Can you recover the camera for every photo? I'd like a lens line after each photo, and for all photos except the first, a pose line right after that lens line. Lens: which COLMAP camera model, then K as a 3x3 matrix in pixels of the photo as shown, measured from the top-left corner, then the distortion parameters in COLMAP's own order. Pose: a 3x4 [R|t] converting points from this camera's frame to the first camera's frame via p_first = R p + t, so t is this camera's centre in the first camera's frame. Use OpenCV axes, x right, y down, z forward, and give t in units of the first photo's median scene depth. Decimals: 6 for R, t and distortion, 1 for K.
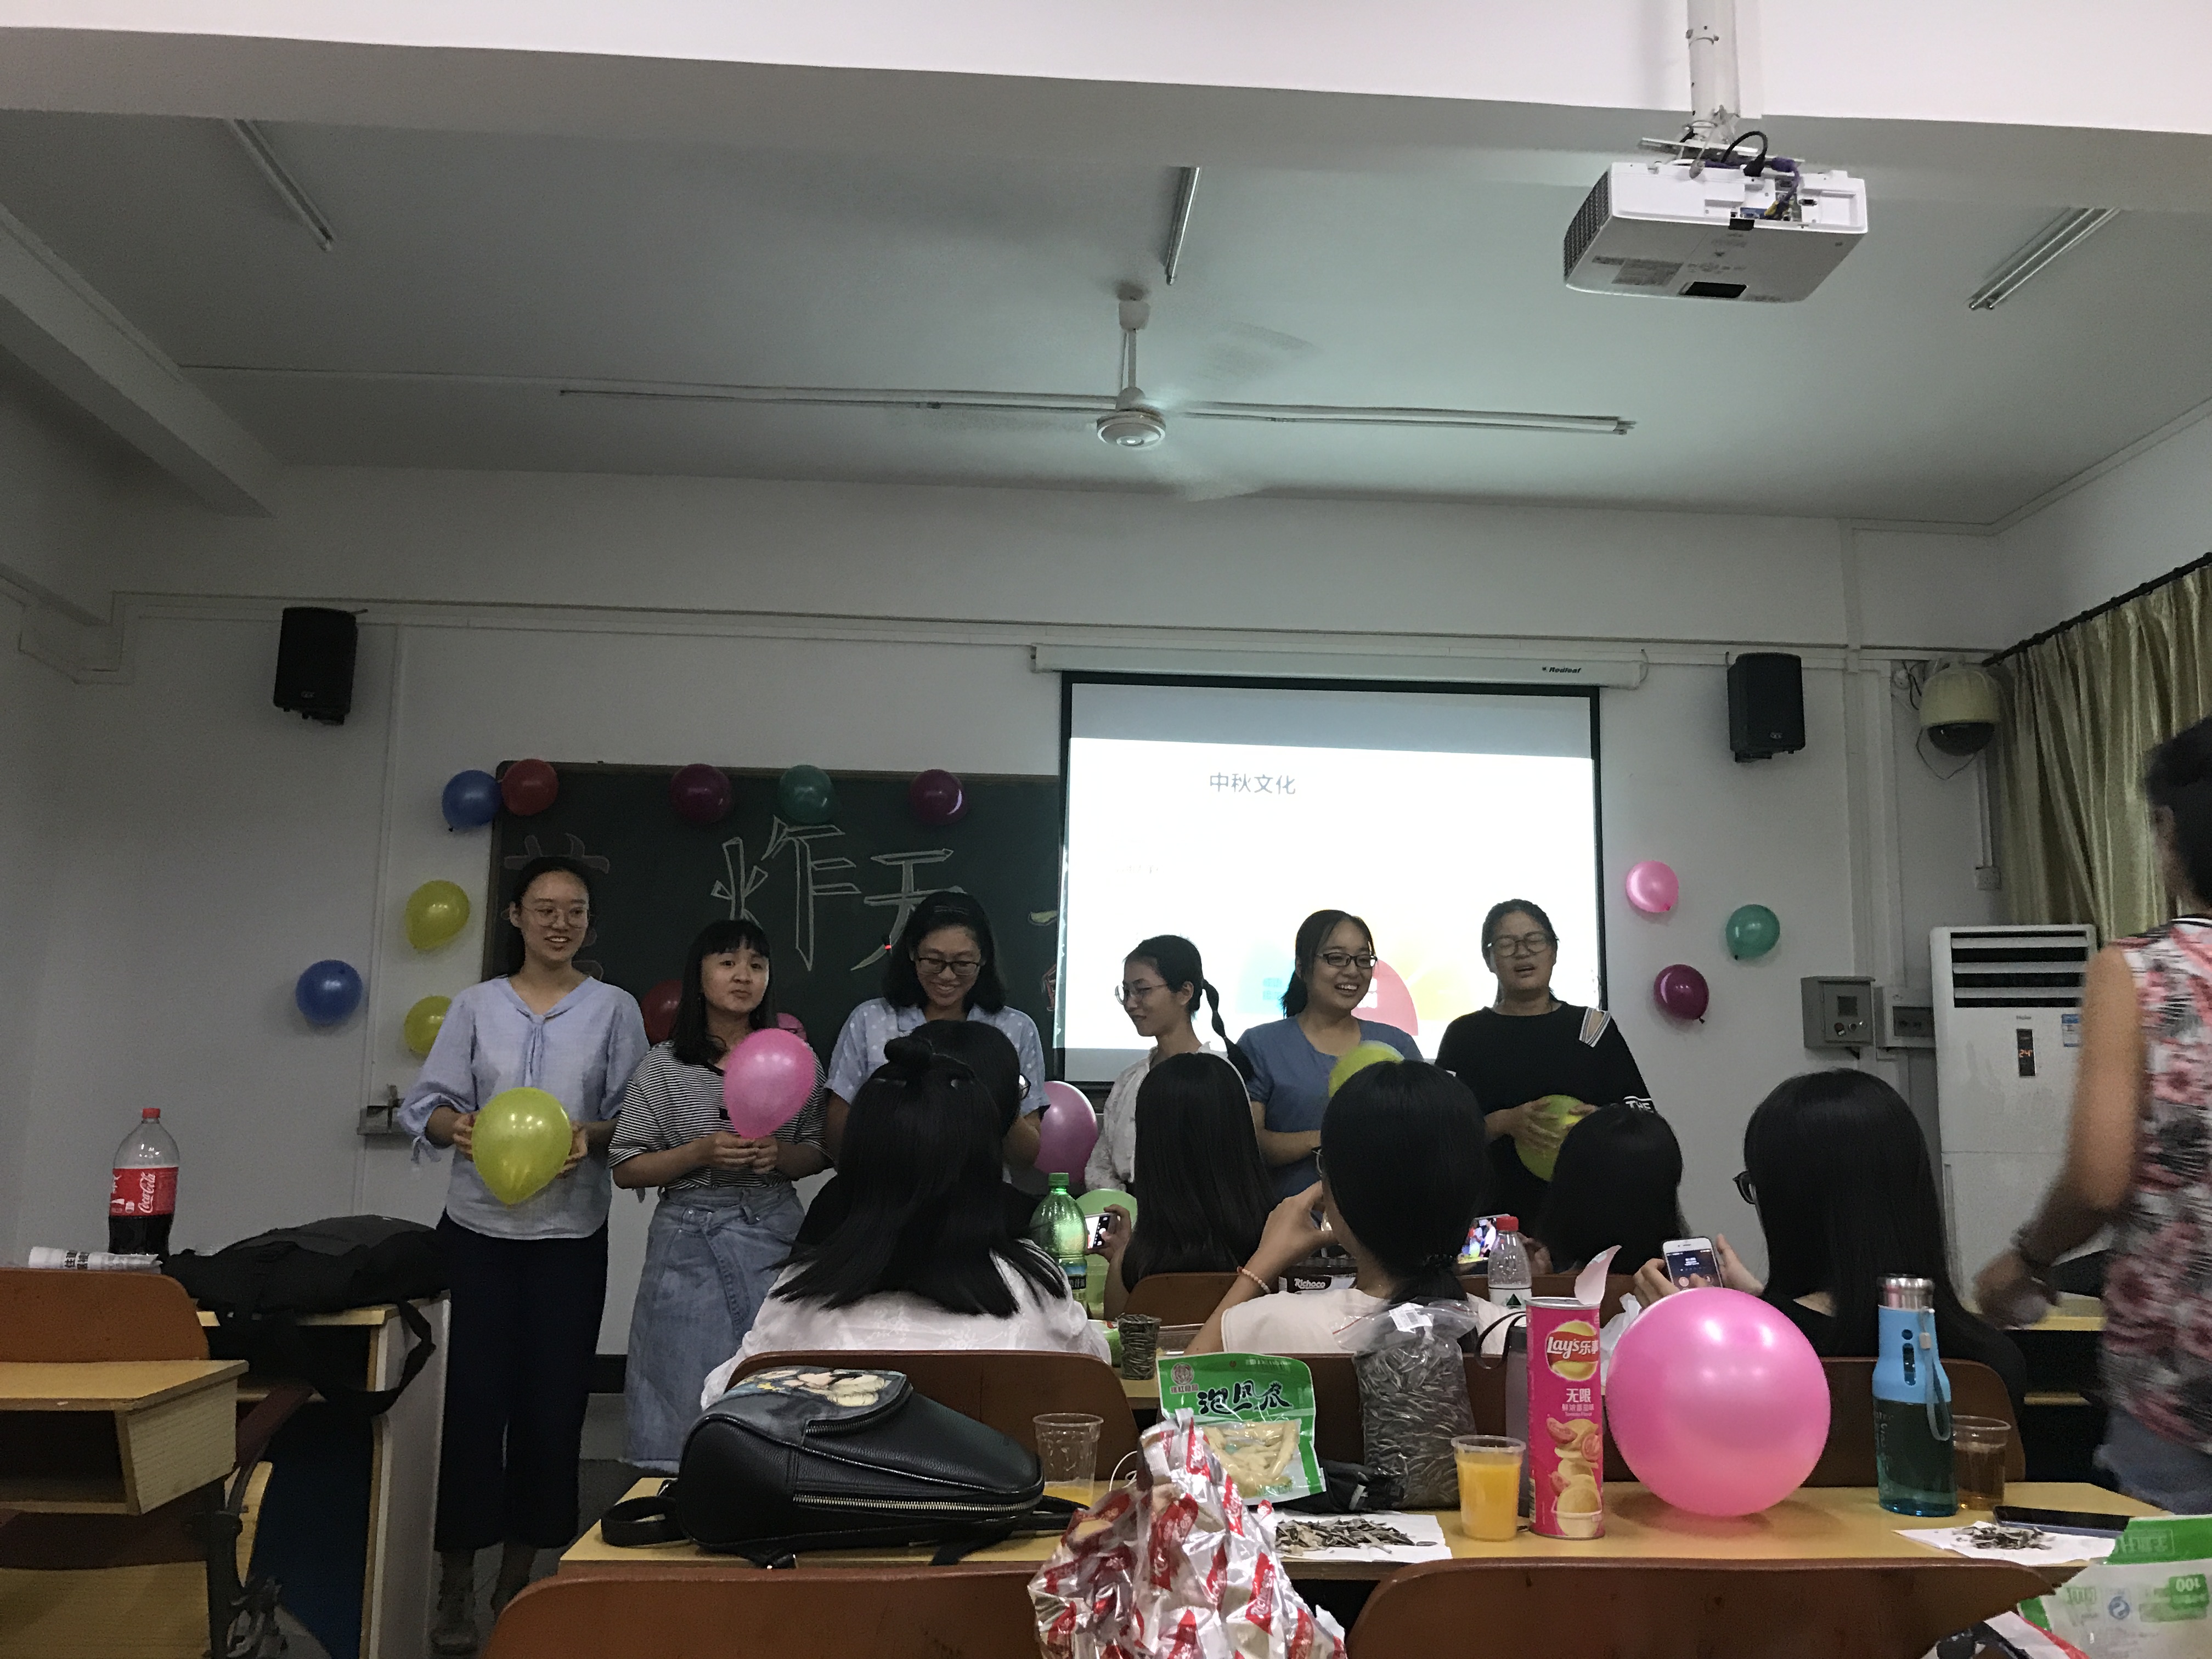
lens RADIAL K [[1817.8, 0, 1106.0], [0, 1817.8, 829.5], [0, 0, 1]] dist [0.010782, -0.003073]
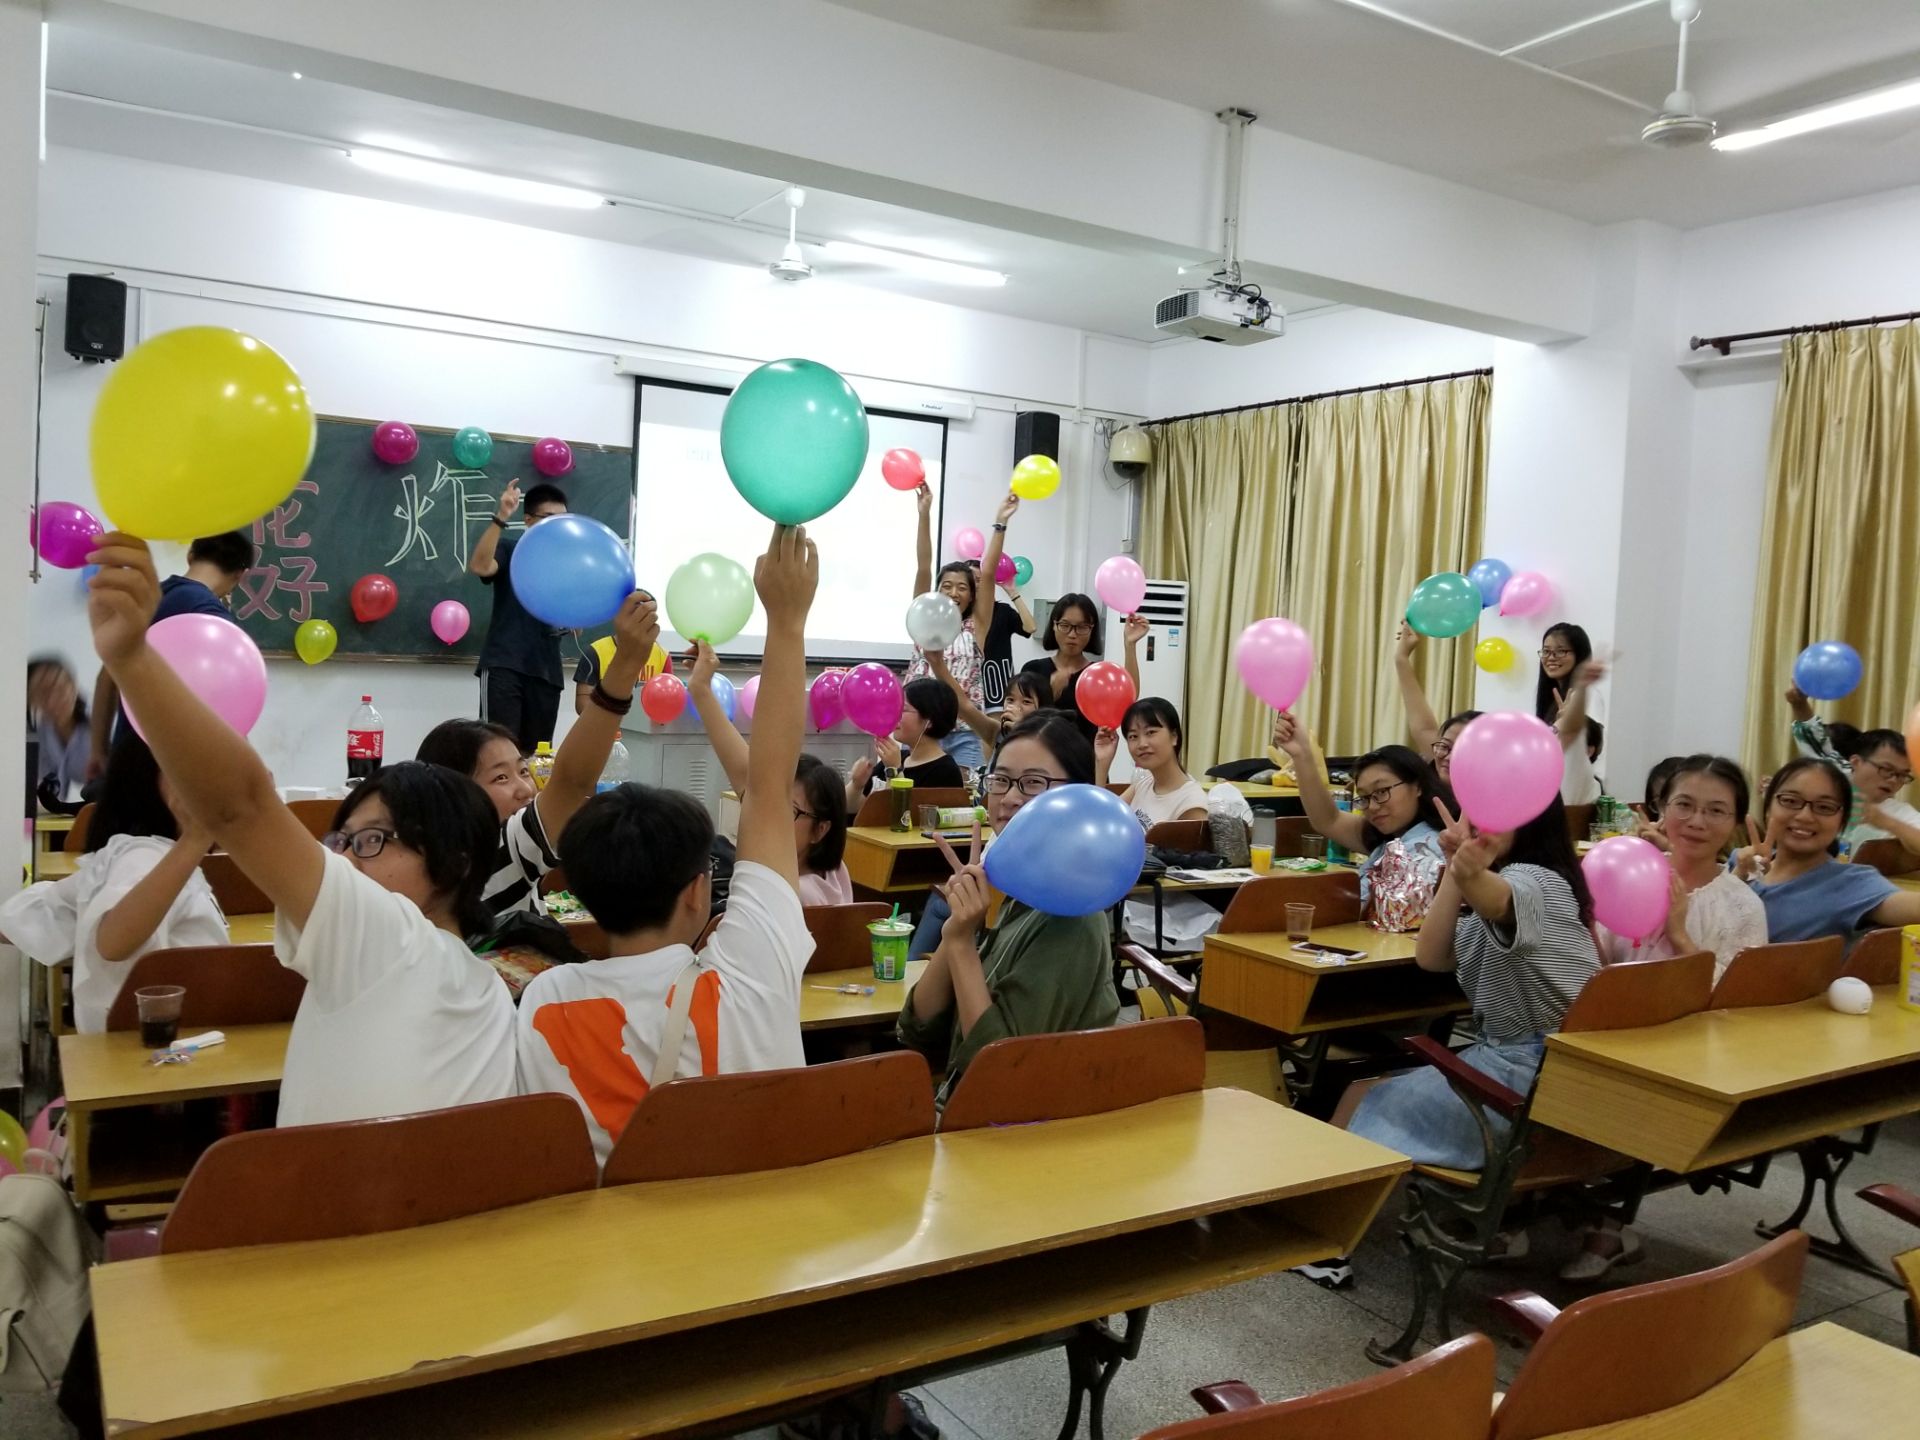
lens RADIAL K [[1520.7, 0, 960.0], [0, 1520.7, 720.0], [0, 0, 1]] dist [-0.008349, -0.006369]
pose [[0.877387, -0.001083, 0.479783, -0.395014], [-0.106550, 0.974586, 0.197051, -0.087746], [-0.467803, -0.224011, 0.854974, -0.250889]]
